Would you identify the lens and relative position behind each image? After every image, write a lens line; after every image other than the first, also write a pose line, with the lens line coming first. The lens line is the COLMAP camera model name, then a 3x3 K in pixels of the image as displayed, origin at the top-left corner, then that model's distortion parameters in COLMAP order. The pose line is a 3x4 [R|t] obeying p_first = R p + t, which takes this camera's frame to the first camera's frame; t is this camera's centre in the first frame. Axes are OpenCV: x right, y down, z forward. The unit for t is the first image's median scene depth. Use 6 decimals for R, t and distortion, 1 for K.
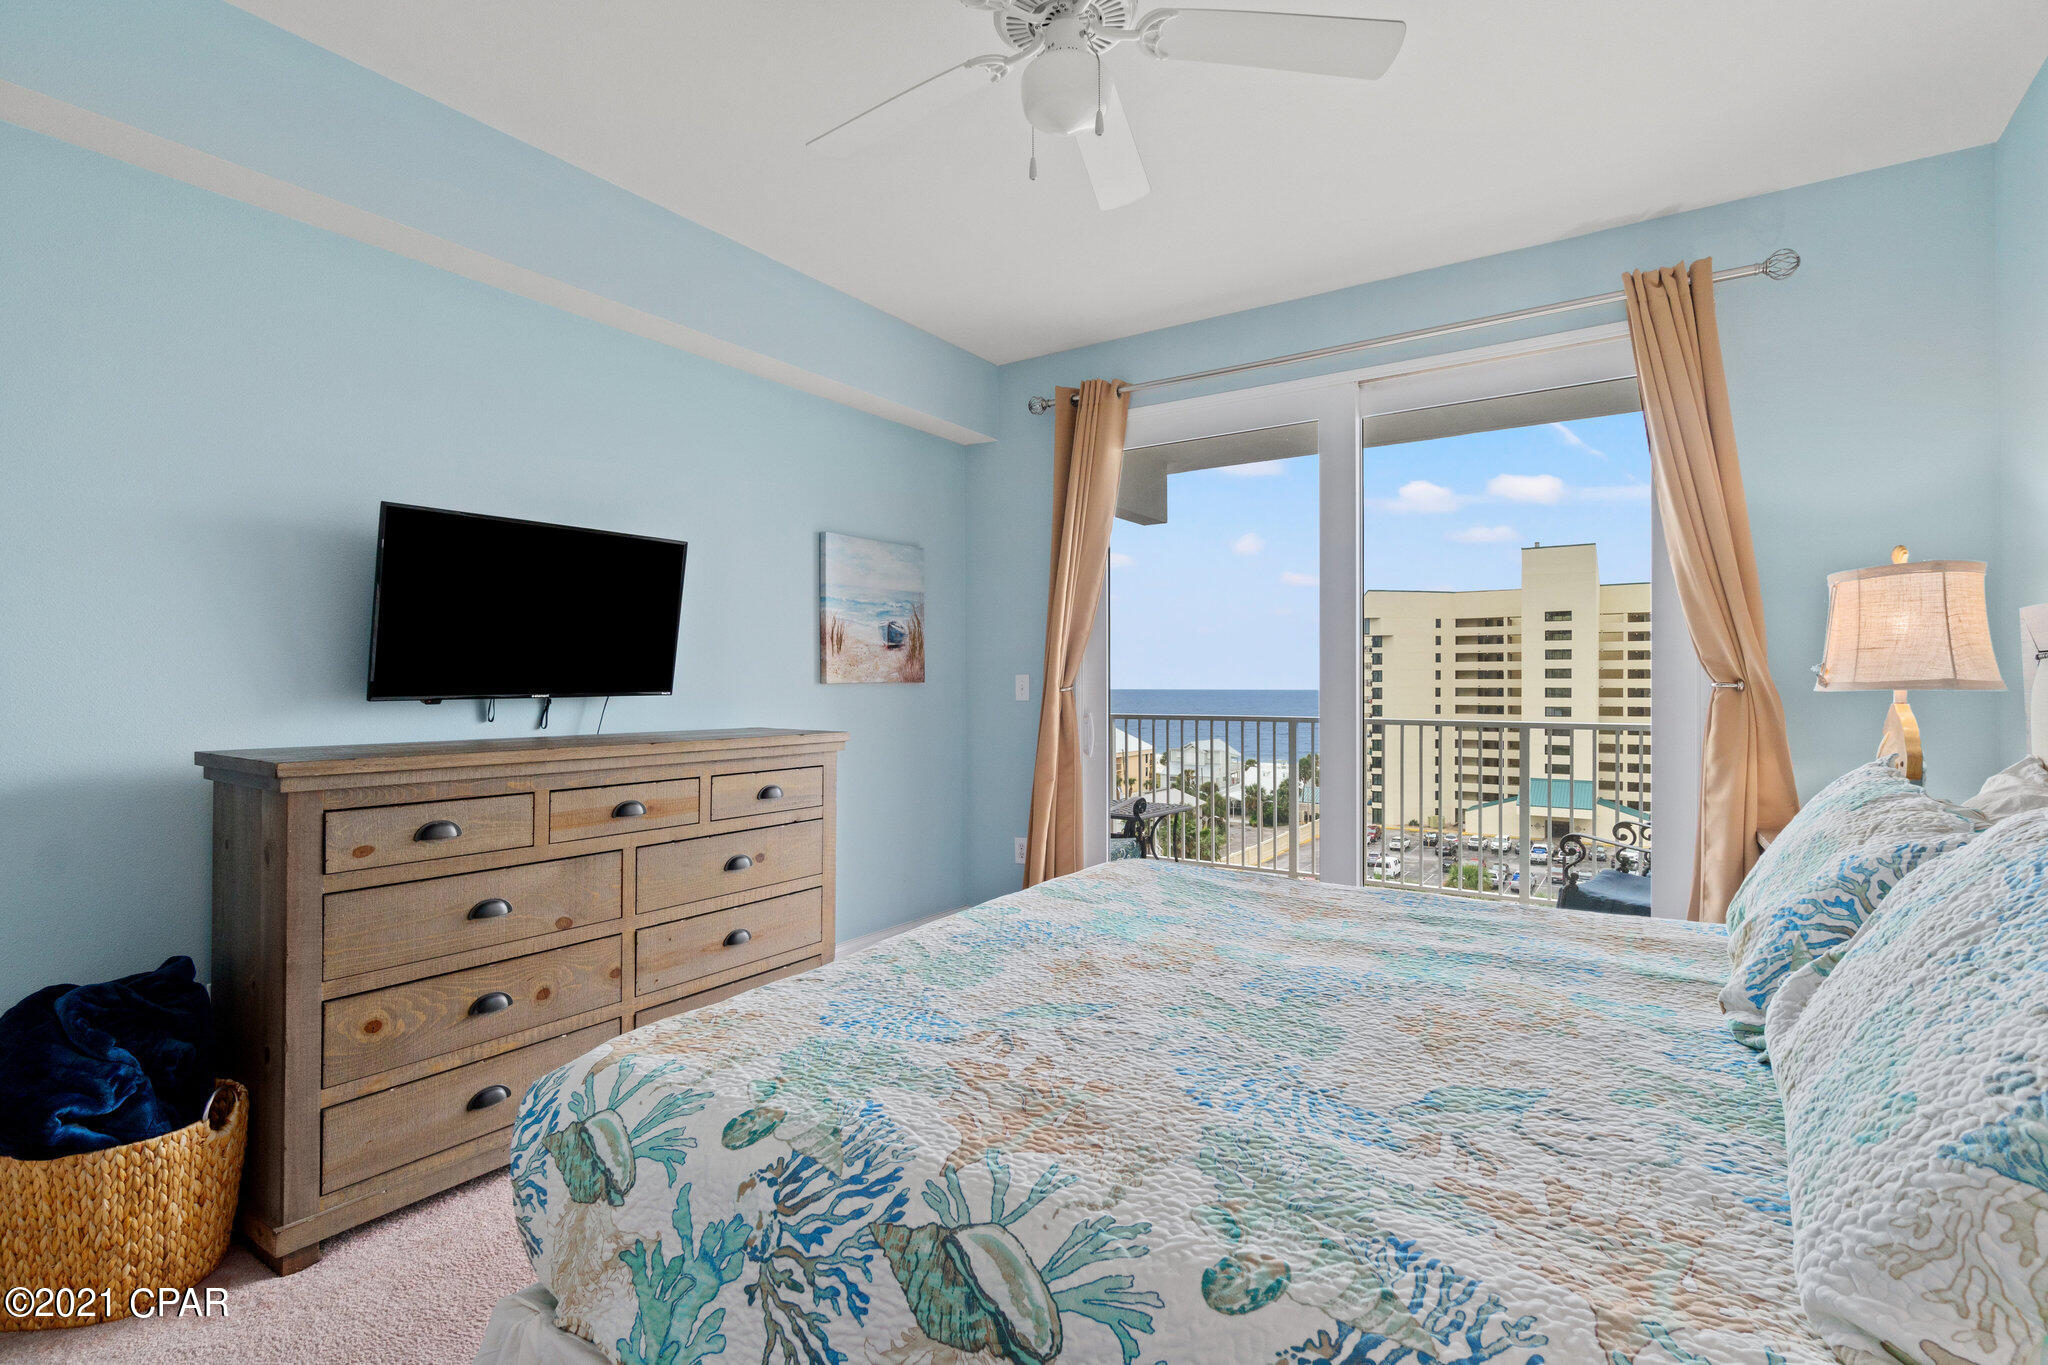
lens RADIAL K [[964.6, 0, 1015.8], [0, 964.6, 695.2], [0, 0, 1]] dist [-0.005159, -0.000567]
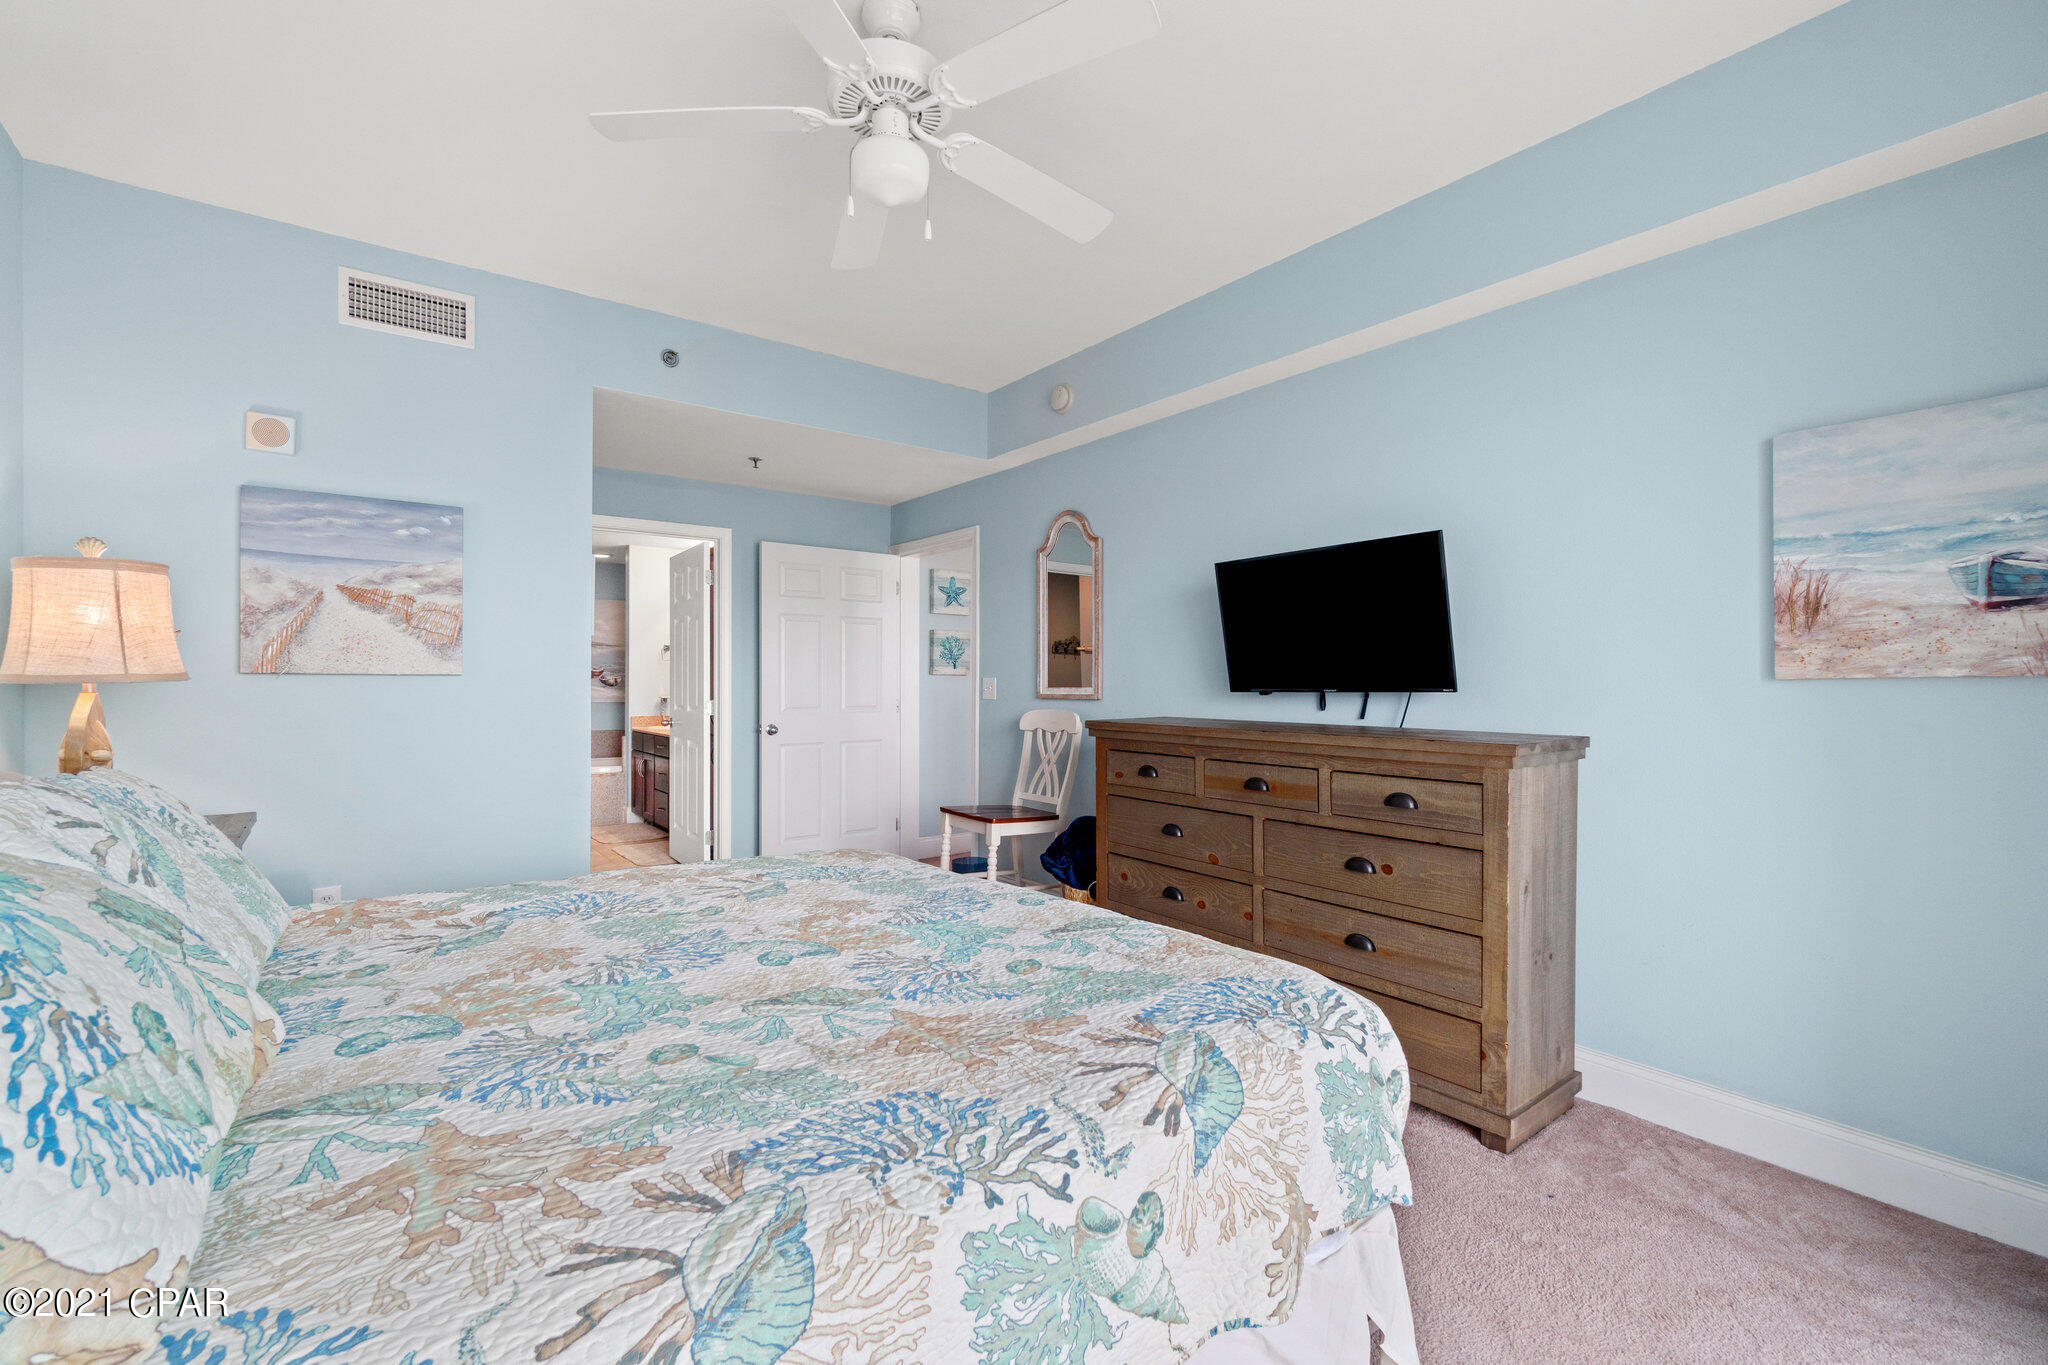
lens RADIAL K [[883.1, 0, 1032.0], [0, 883.1, 686.6], [0, 0, 1]] dist [-0.005525, 0.001817]
pose [[-0.311365, 0.004940, -0.950278, 0.670041], [-0.011209, 0.999898, 0.008871, -0.009774], [0.950224, 0.013414, -0.311278, 0.985526]]
